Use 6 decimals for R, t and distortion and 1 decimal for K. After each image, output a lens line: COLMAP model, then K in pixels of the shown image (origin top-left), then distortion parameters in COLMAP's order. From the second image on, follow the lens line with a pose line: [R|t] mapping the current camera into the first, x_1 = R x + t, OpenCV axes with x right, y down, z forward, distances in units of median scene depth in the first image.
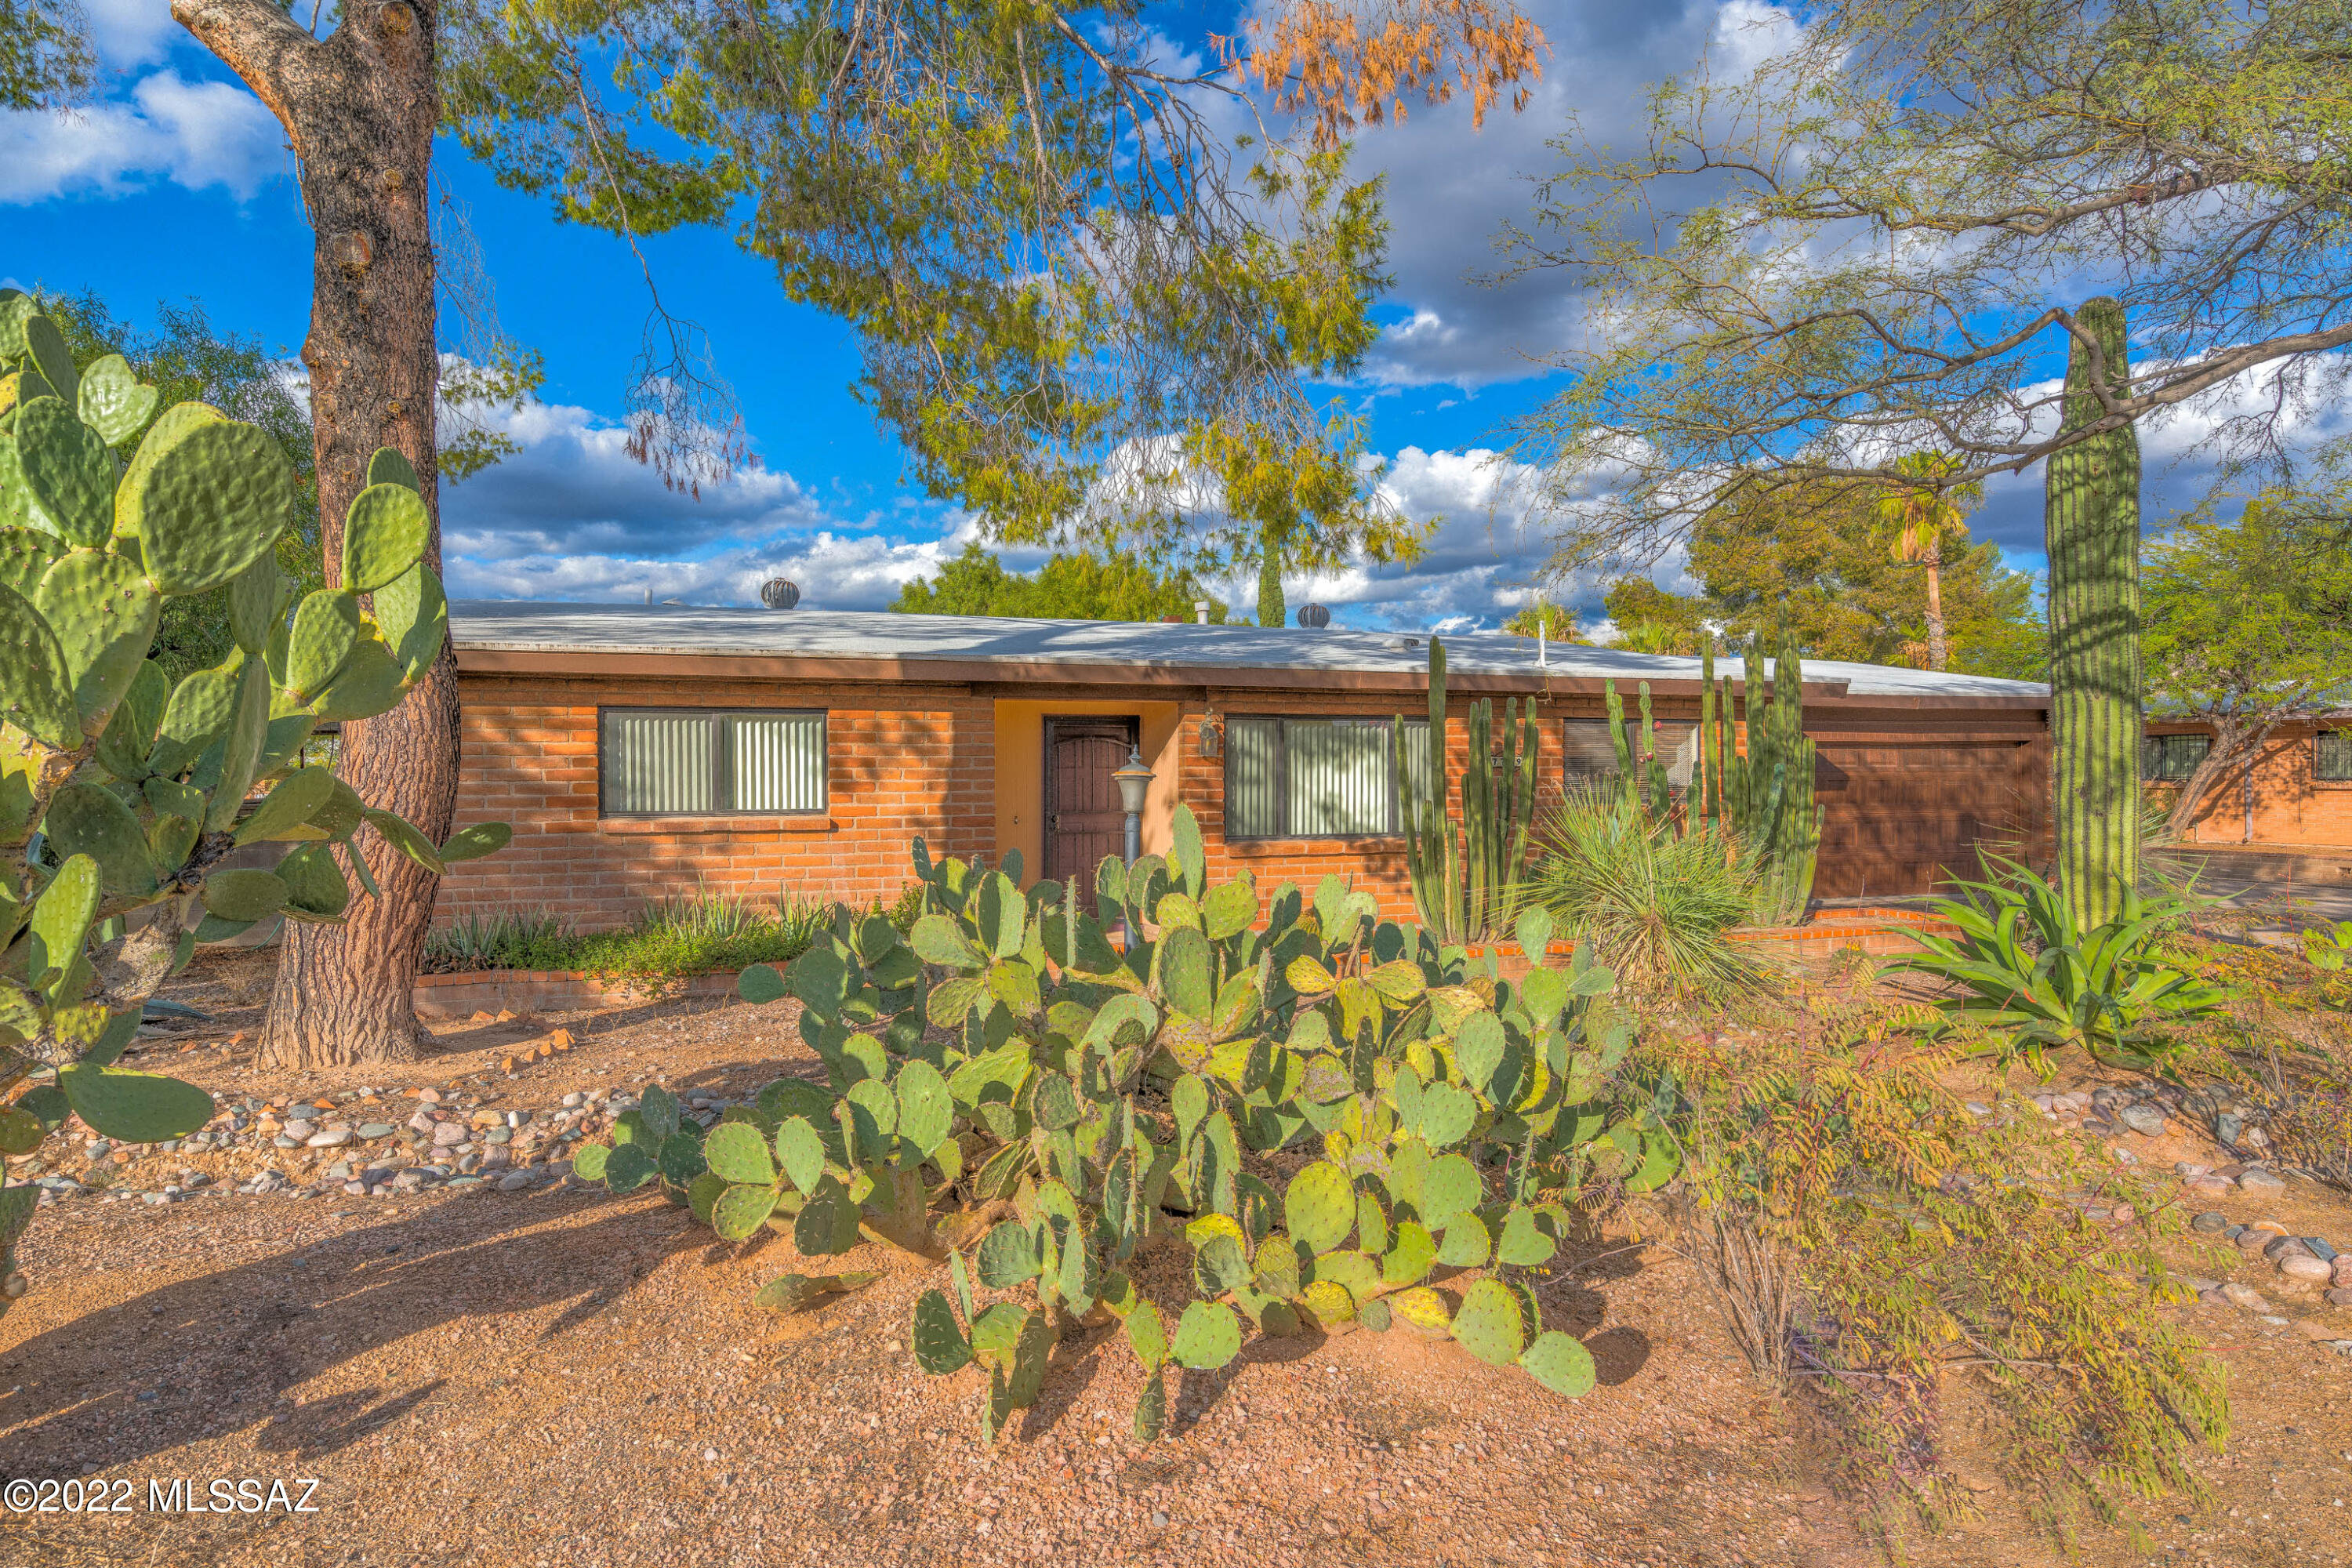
lens RADIAL K [[1388.9, 0, 1172.3], [0, 1388.9, 783.4], [0, 0, 1]] dist [0.000023, 0.000495]
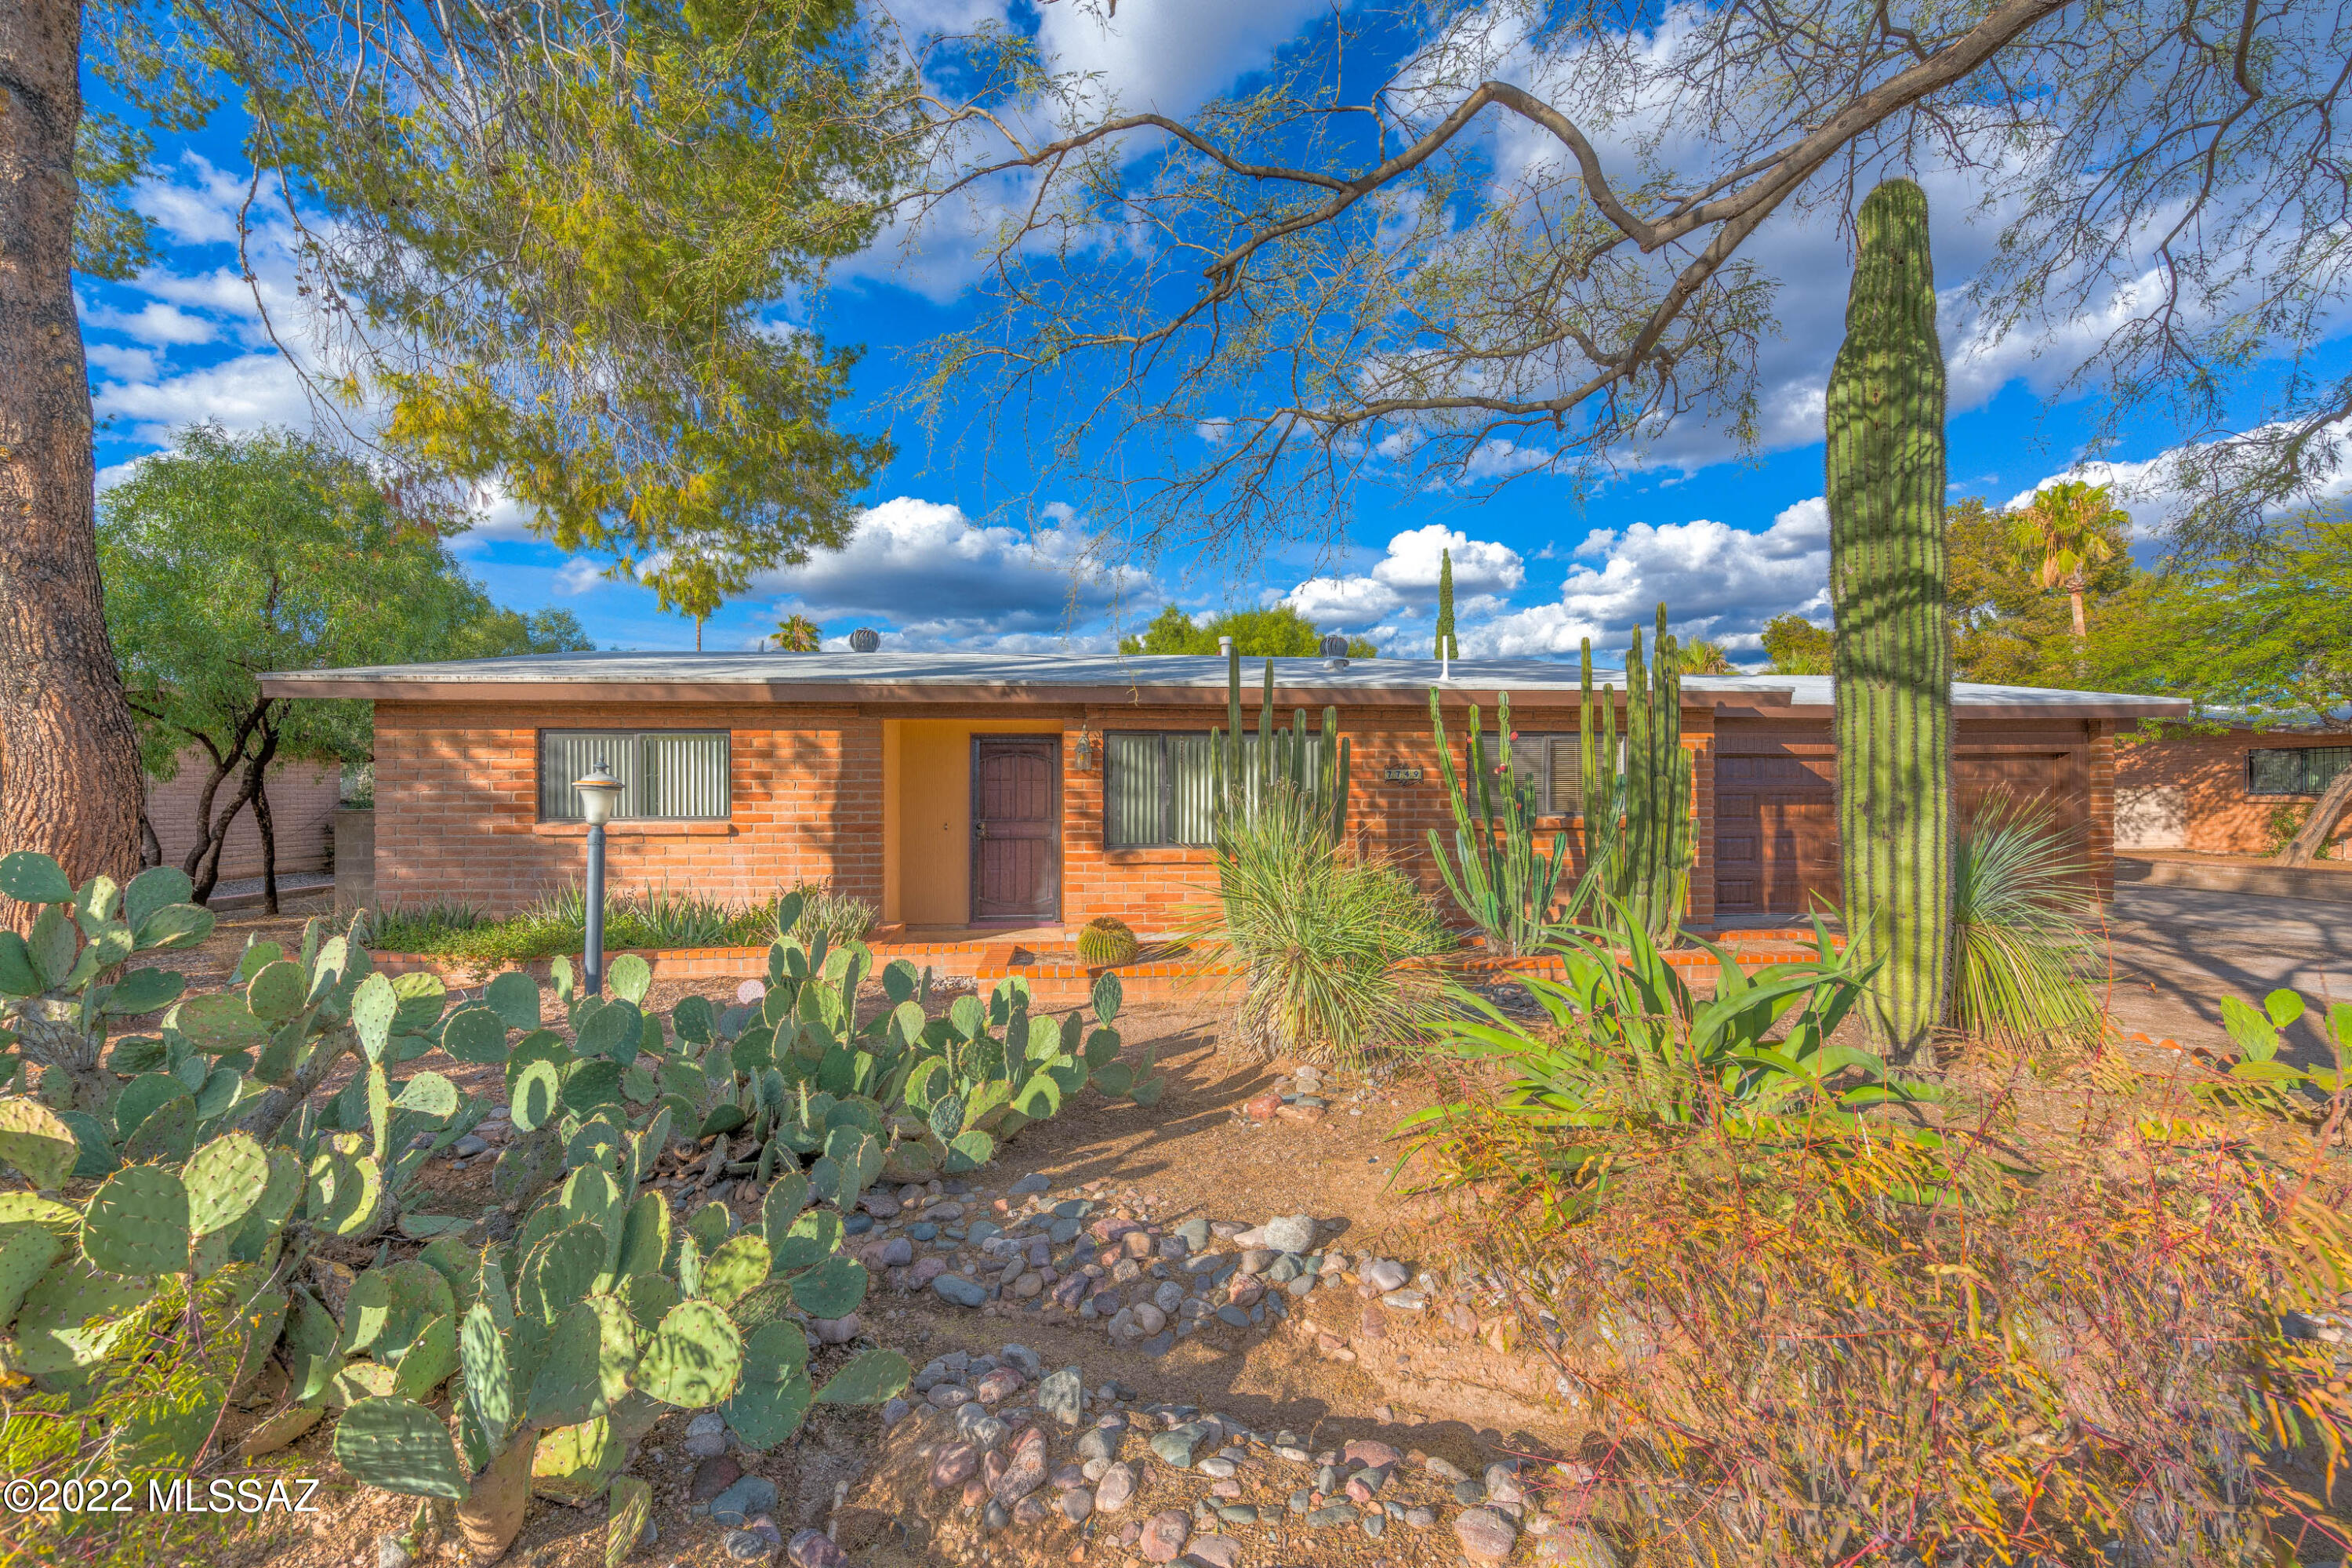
lens RADIAL K [[1045.9, 0, 1180.0], [0, 1045.9, 784.8], [0, 0, 1]] dist [-0.001565, 0.000822]
pose [[0.968960, 0.000748, -0.247216, 0.335569], [-0.003185, 0.999950, -0.009458, -0.000512], [0.247197, 0.009951, 0.968914, 0.261462]]
